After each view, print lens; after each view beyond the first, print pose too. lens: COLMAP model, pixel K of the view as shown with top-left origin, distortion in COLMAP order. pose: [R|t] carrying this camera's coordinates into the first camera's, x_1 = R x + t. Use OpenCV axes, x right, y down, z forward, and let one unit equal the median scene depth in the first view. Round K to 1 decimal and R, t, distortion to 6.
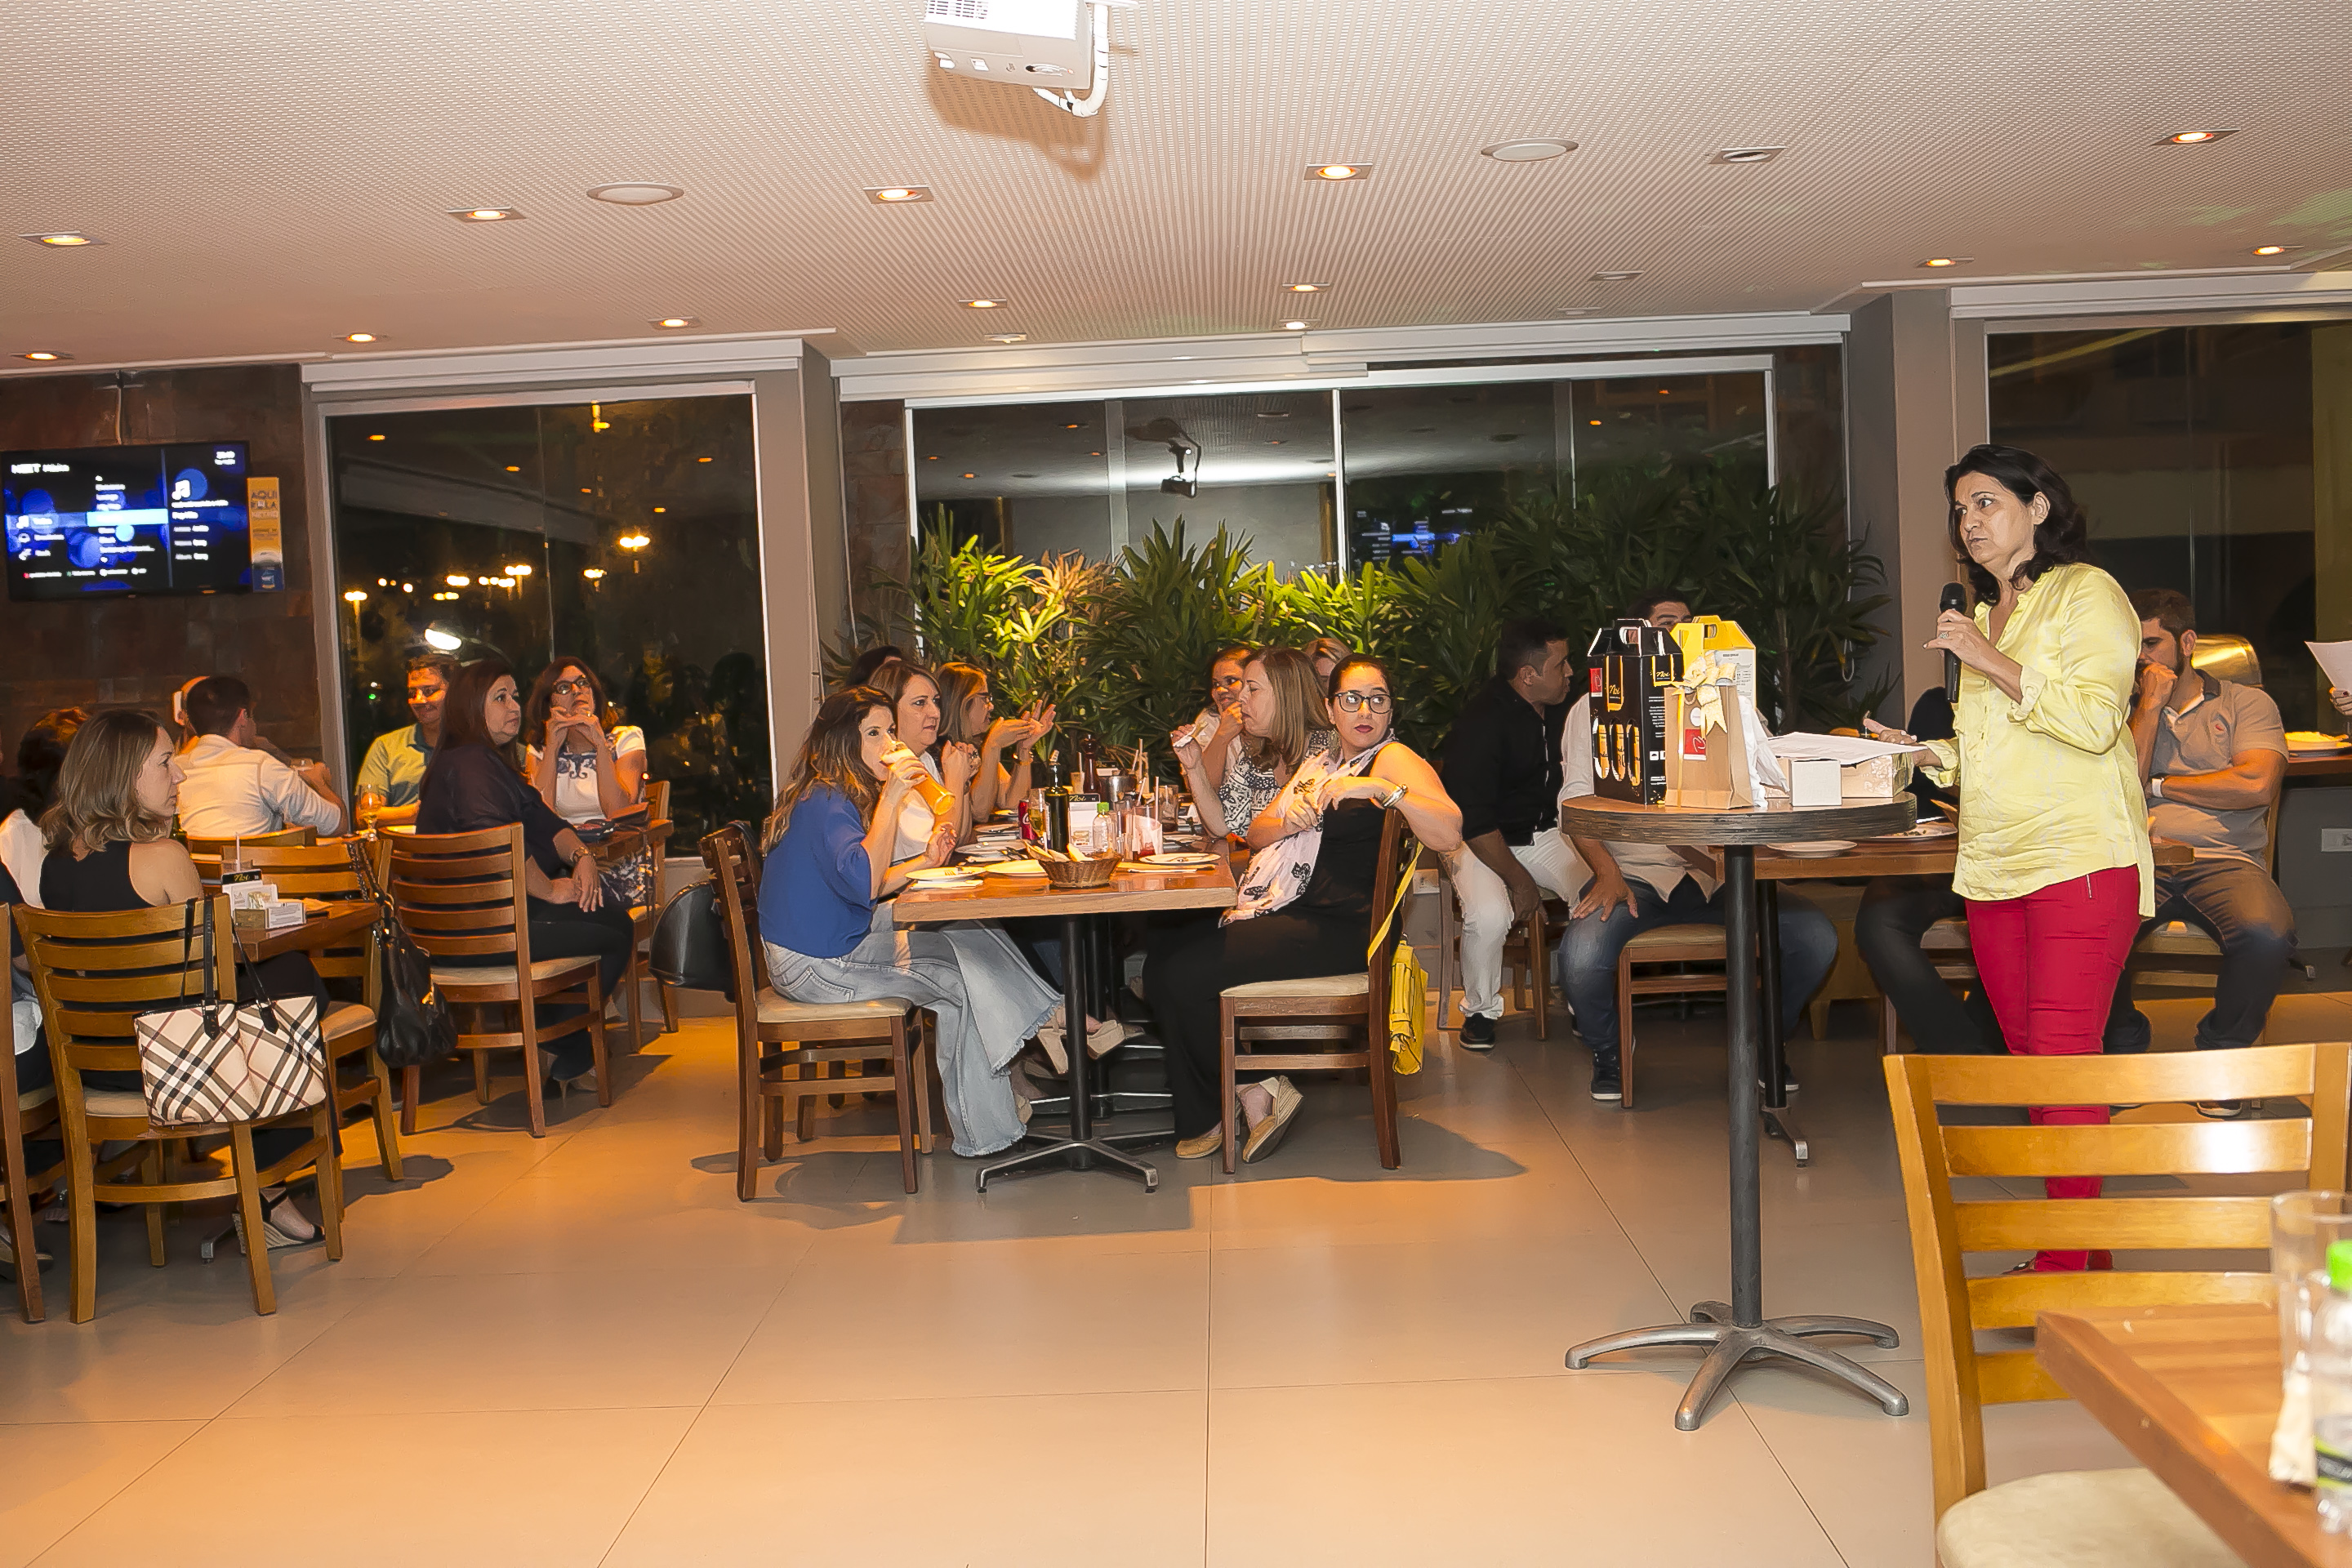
lens RADIAL K [[2351.7, 0, 1176.0], [0, 2351.7, 784.0], [0, 0, 1]] dist [-0.031845, 0.017331]
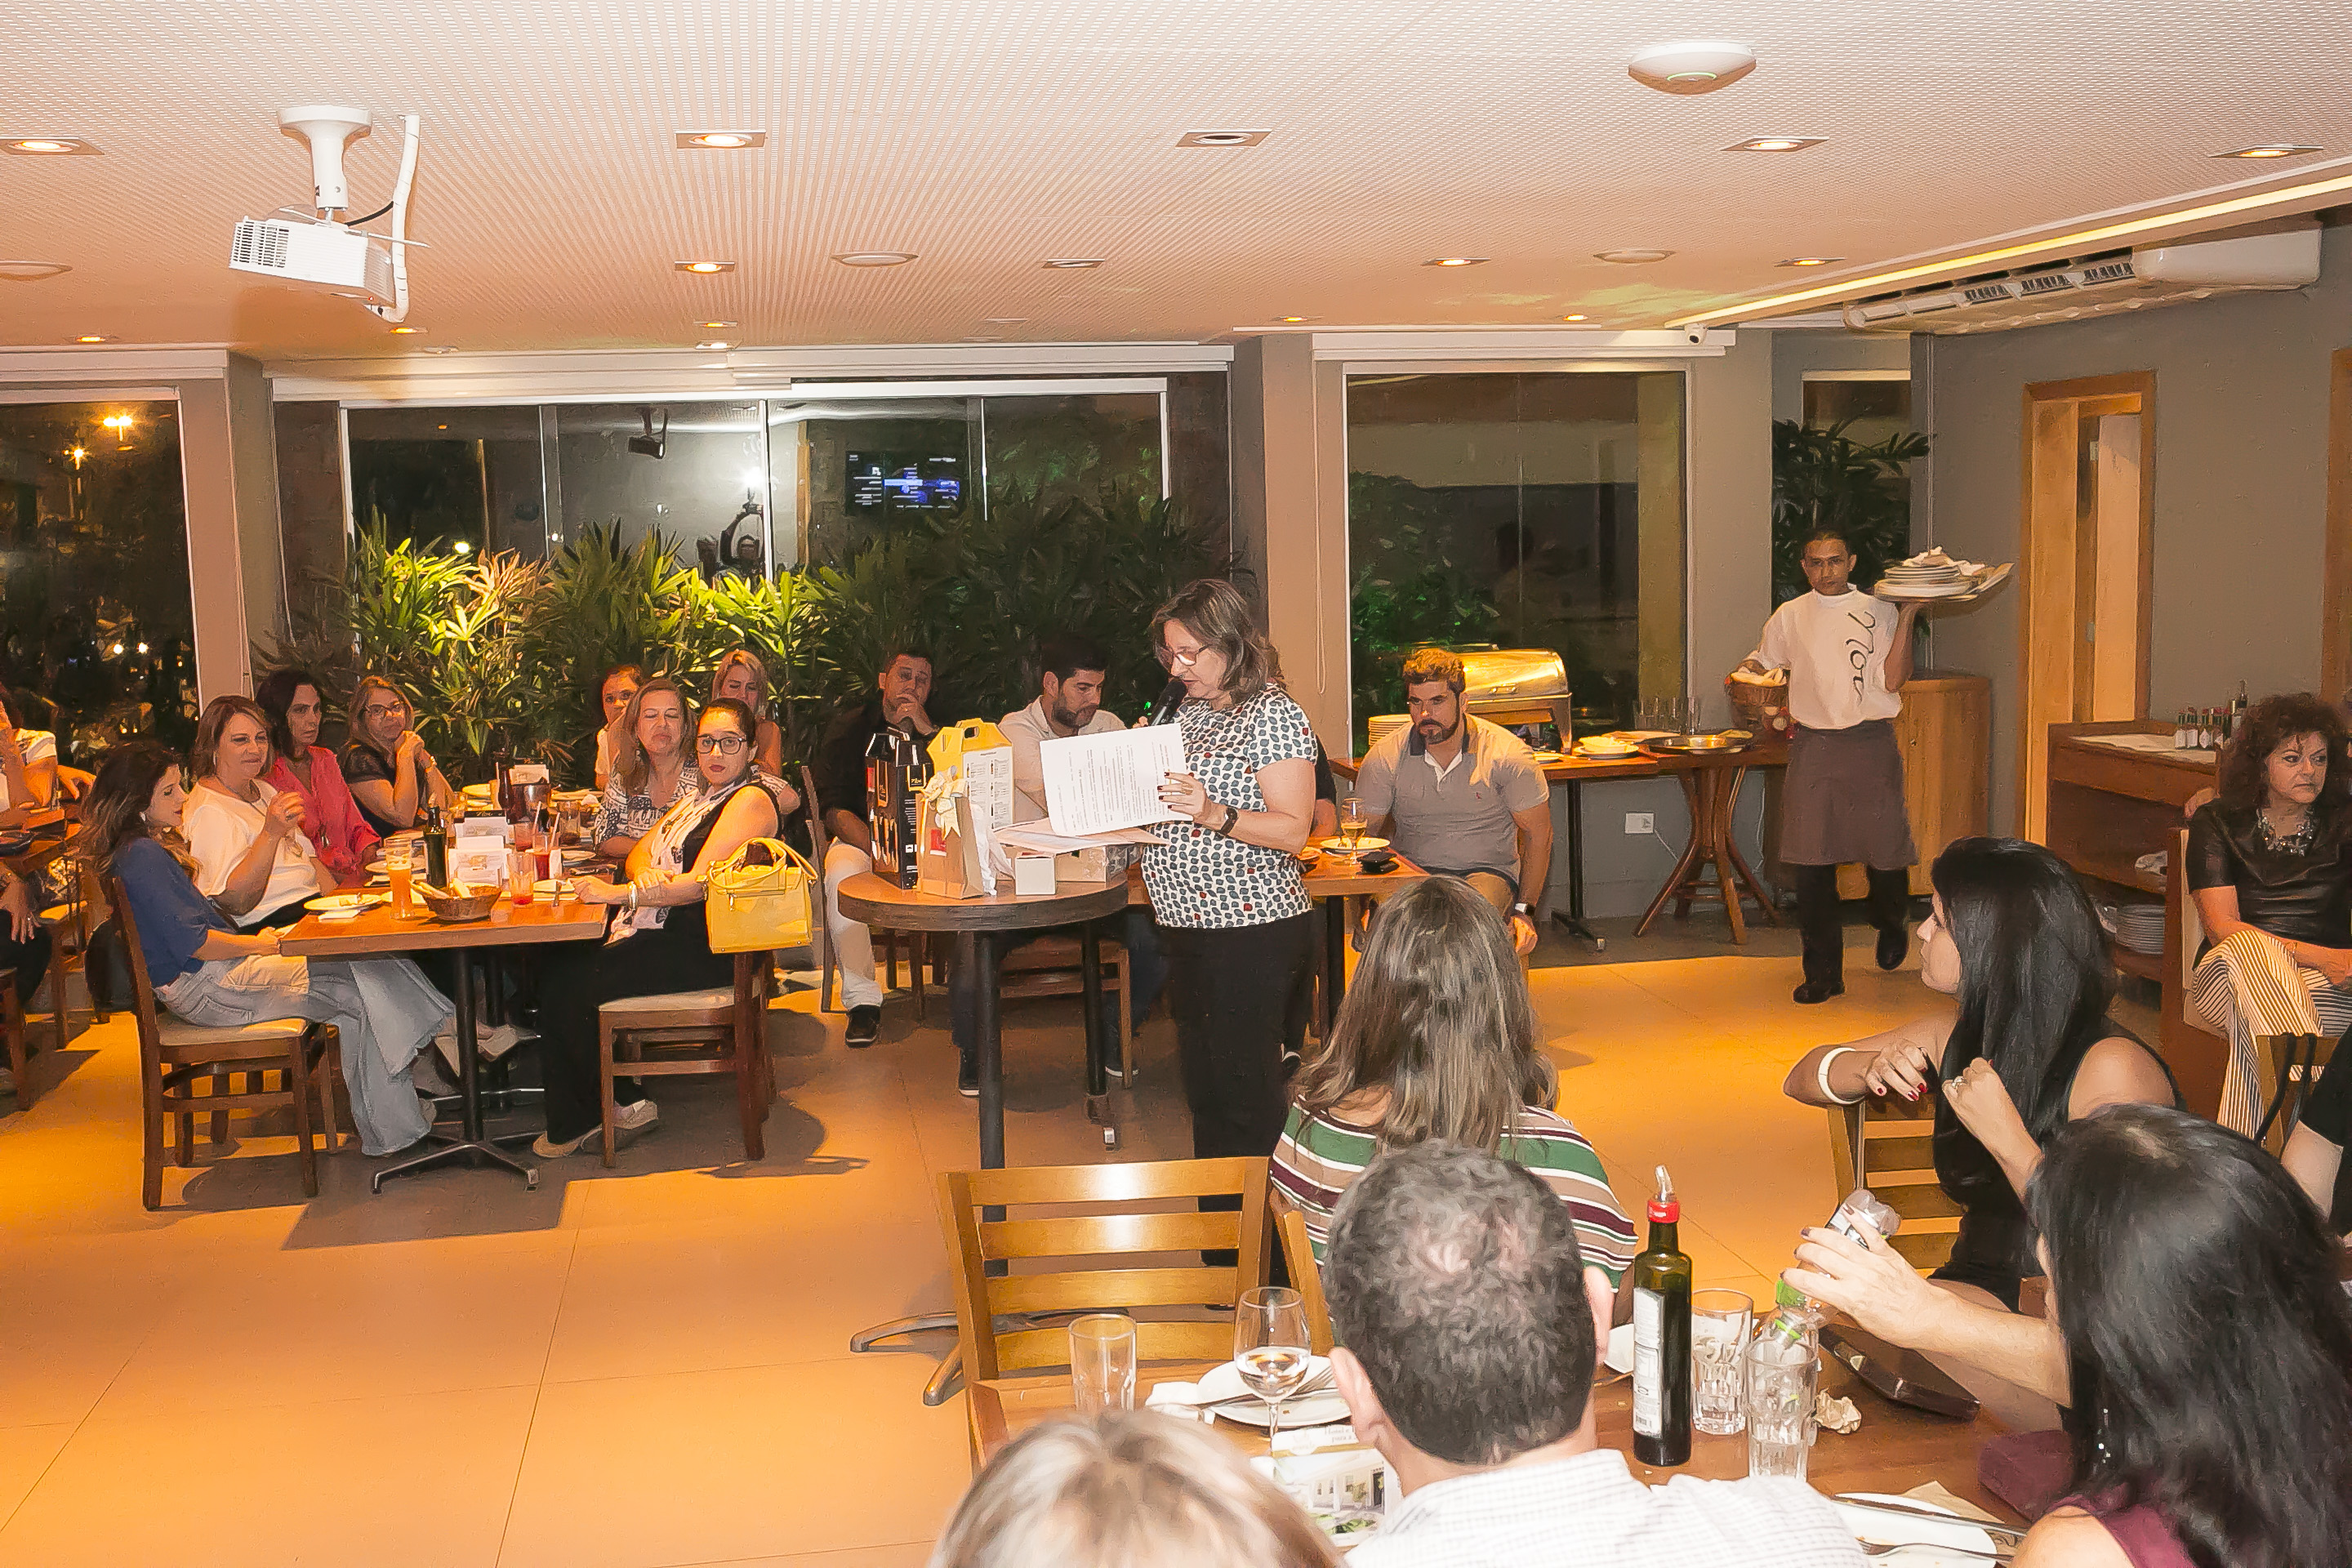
lens RADIAL K [[2351.7, 0, 1176.0], [0, 2351.7, 784.0], [0, 0, 1]] dist [-0.031845, 0.017331]
pose [[0.981371, -0.004052, 0.192081, 0.051092], [-0.004714, 0.998969, 0.045159, -0.047449], [-0.192066, -0.045223, 0.980339, -0.094700]]
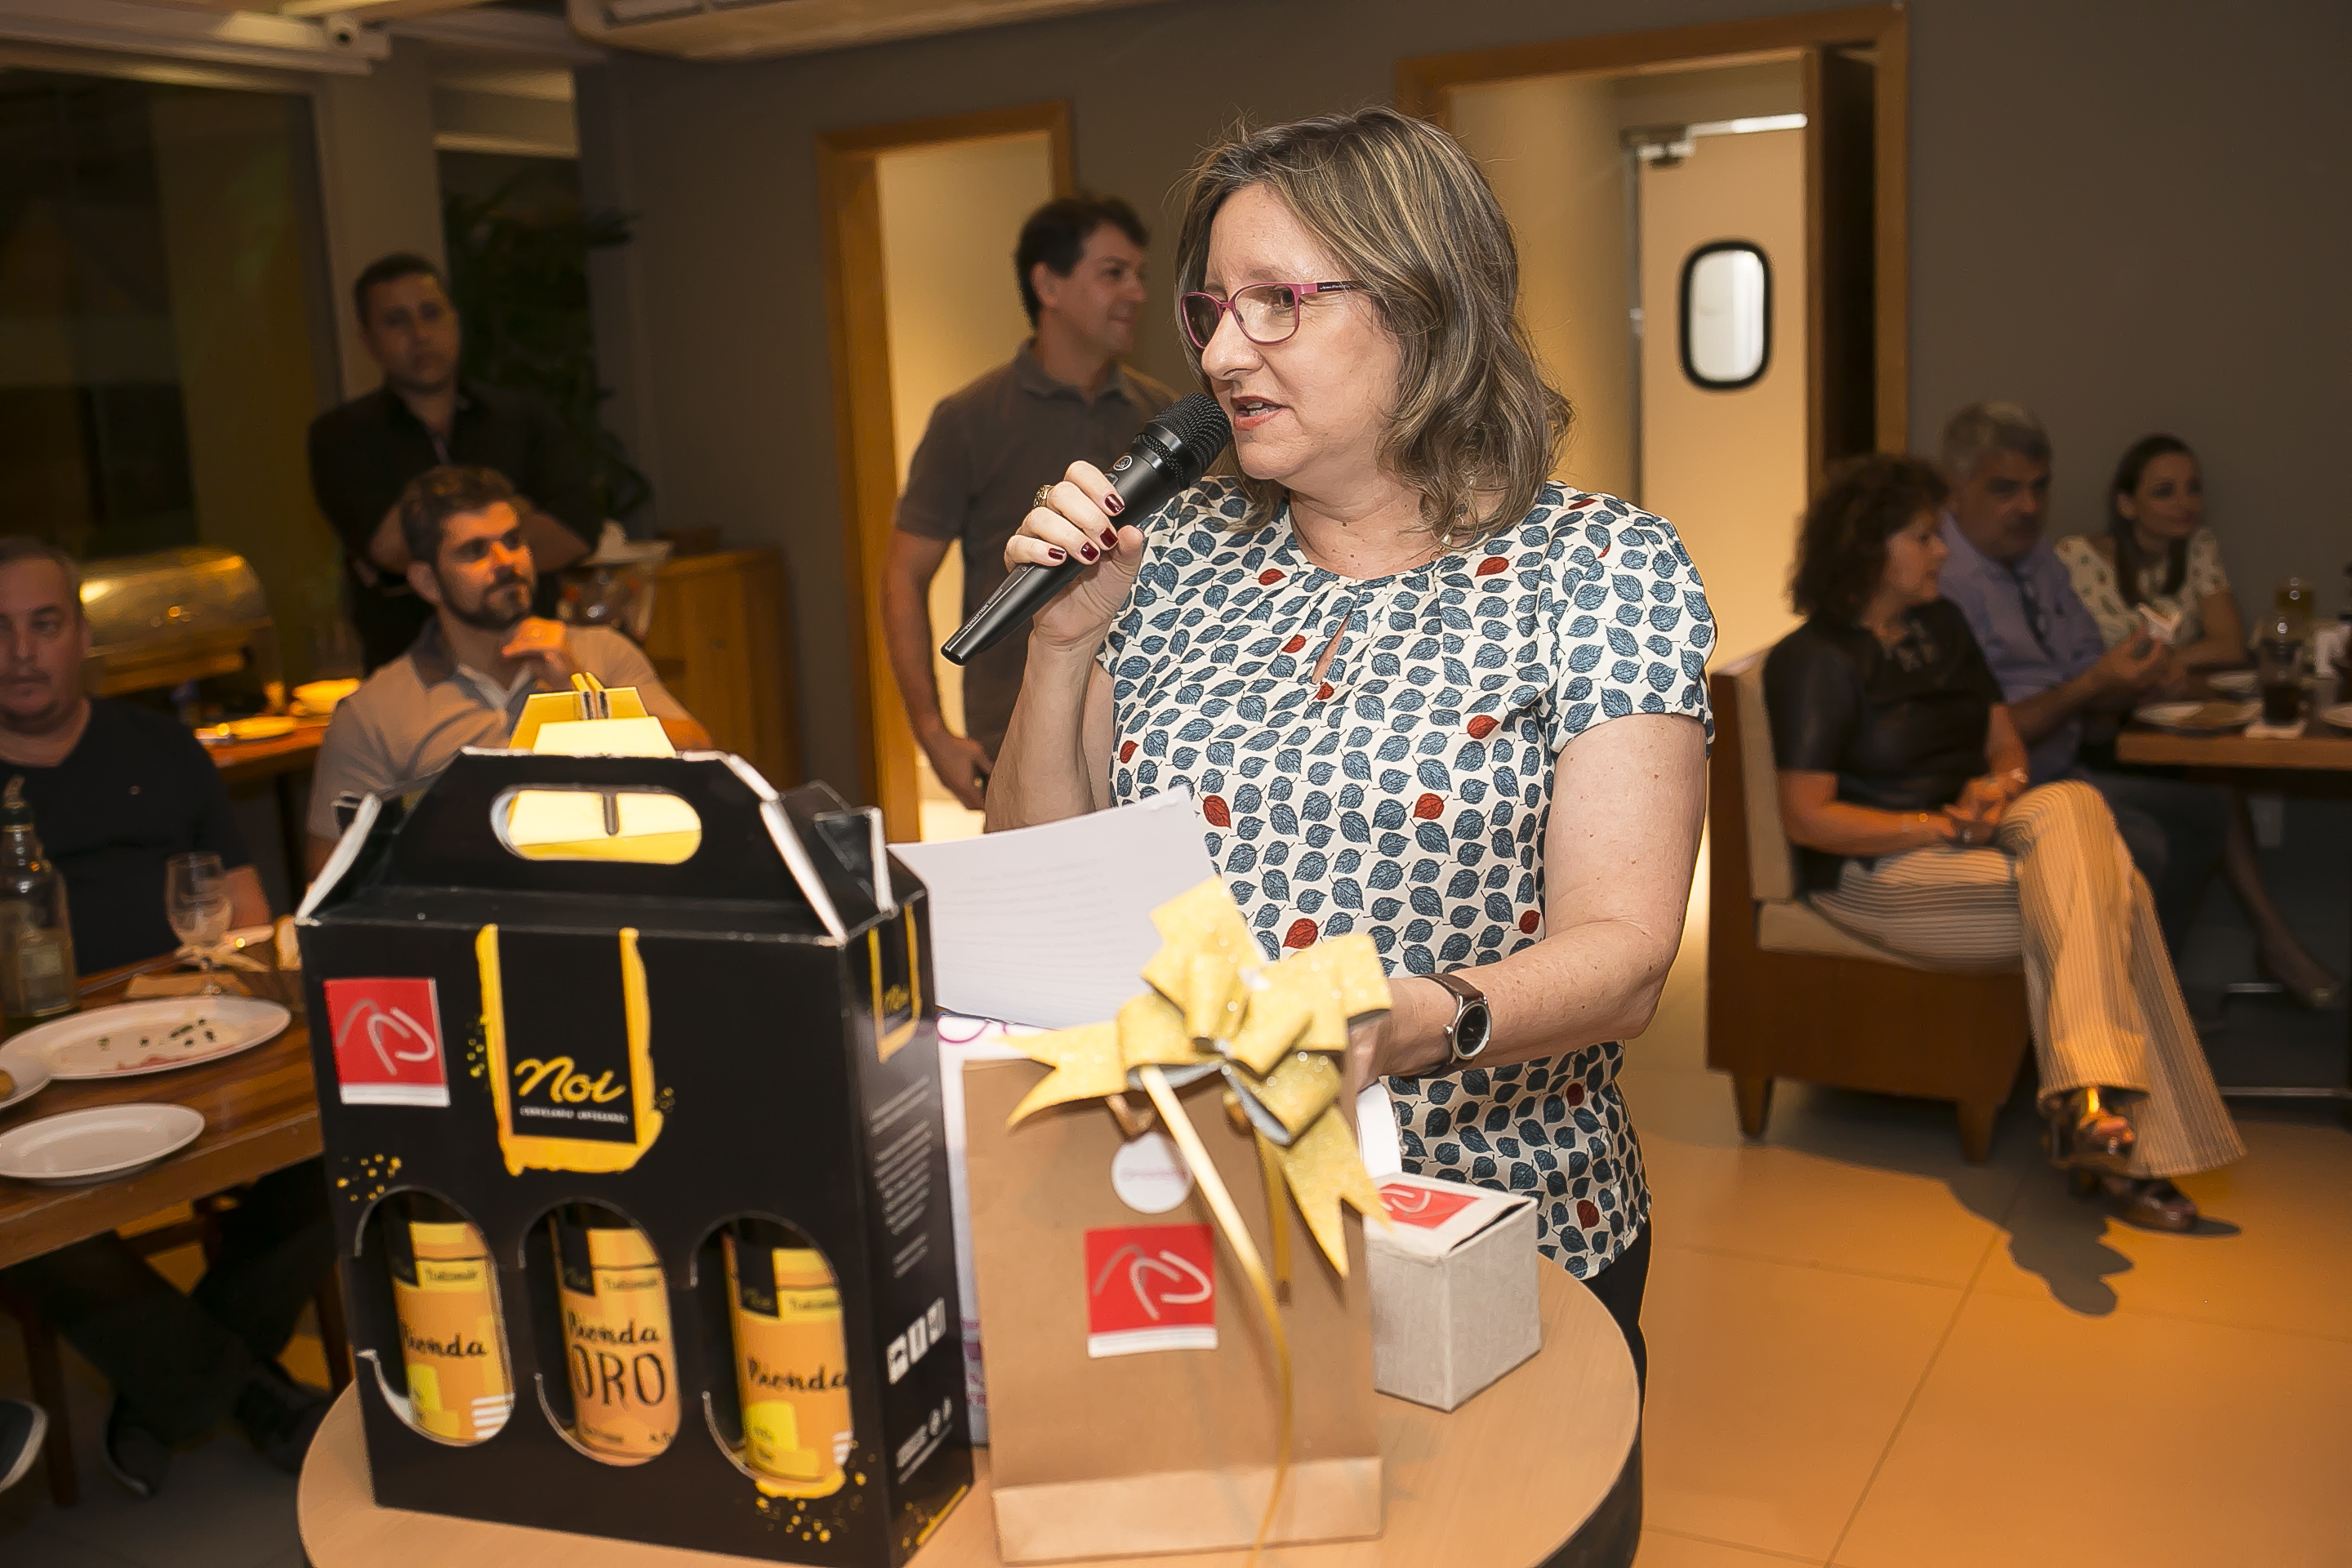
lens RADIAL K [[2319.4, 0, 1176.0], [0, 2319.4, 784.0], [0, 0, 1]] dist [-0.004335, -0.002113]
pose [[0.512066, -0.134004, 0.848429, 0.015534], [0.082064, 0.990870, 0.106972, -0.041766], [-0.855017, 0.014849, 0.518388, 0.409702]]
